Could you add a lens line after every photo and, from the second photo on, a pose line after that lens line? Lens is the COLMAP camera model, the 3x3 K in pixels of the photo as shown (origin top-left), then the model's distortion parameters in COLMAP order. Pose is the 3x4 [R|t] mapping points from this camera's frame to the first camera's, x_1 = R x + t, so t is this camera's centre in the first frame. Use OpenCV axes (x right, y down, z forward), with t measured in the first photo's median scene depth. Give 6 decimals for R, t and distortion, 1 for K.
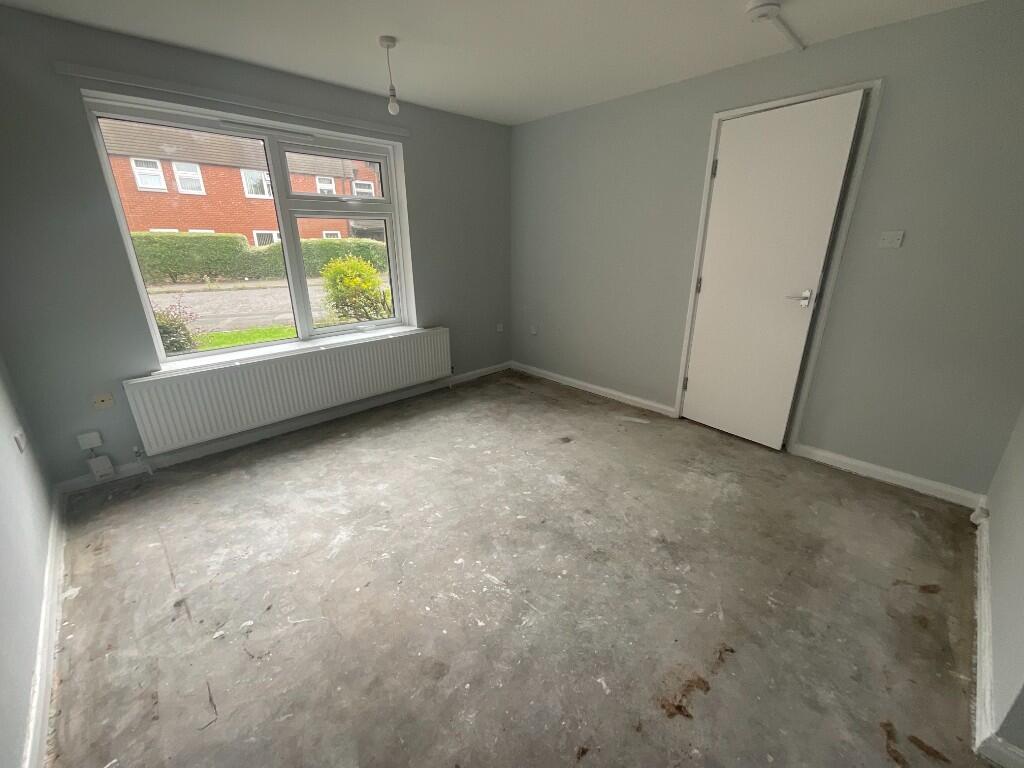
lens RADIAL K [[417.4, 0, 512.0], [0, 417.4, 384.0], [0, 0, 1]] dist [-0.014112, 0.009083]
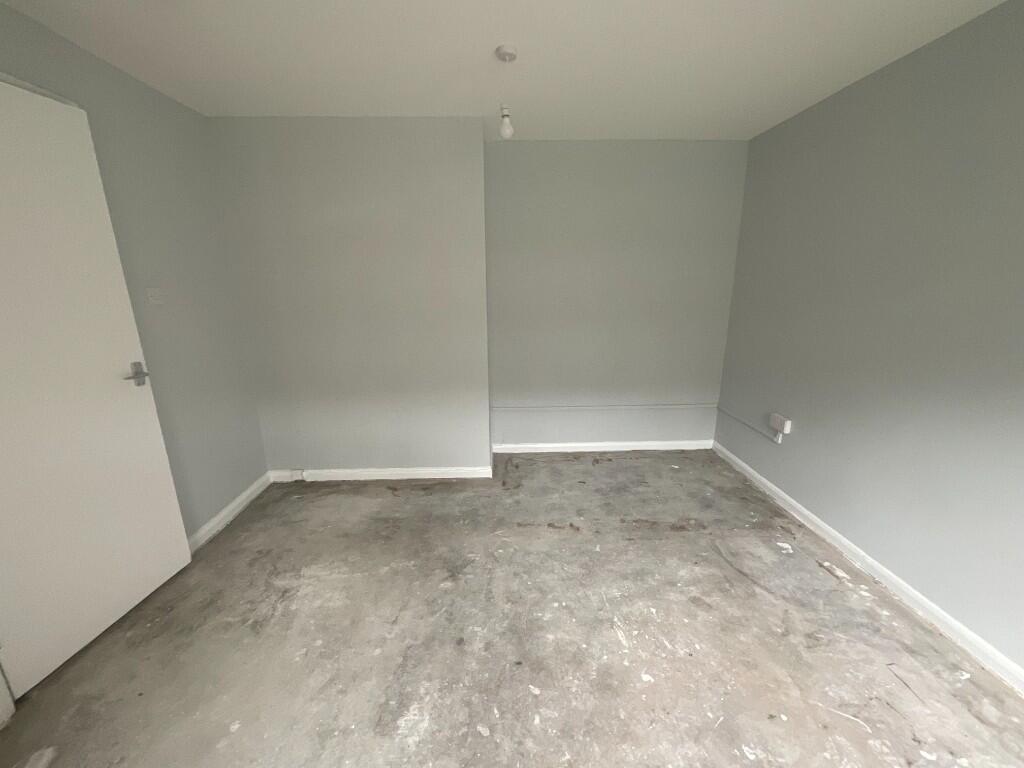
lens RADIAL K [[417.4, 0, 512.0], [0, 417.4, 384.0], [0, 0, 1]] dist [-0.014112, 0.009083]
pose [[-0.746116, -0.157626, 0.646889, -0.361065], [0.225782, 0.854107, 0.468534, -0.508779], [-0.626366, 0.495636, -0.601674, 1.353766]]
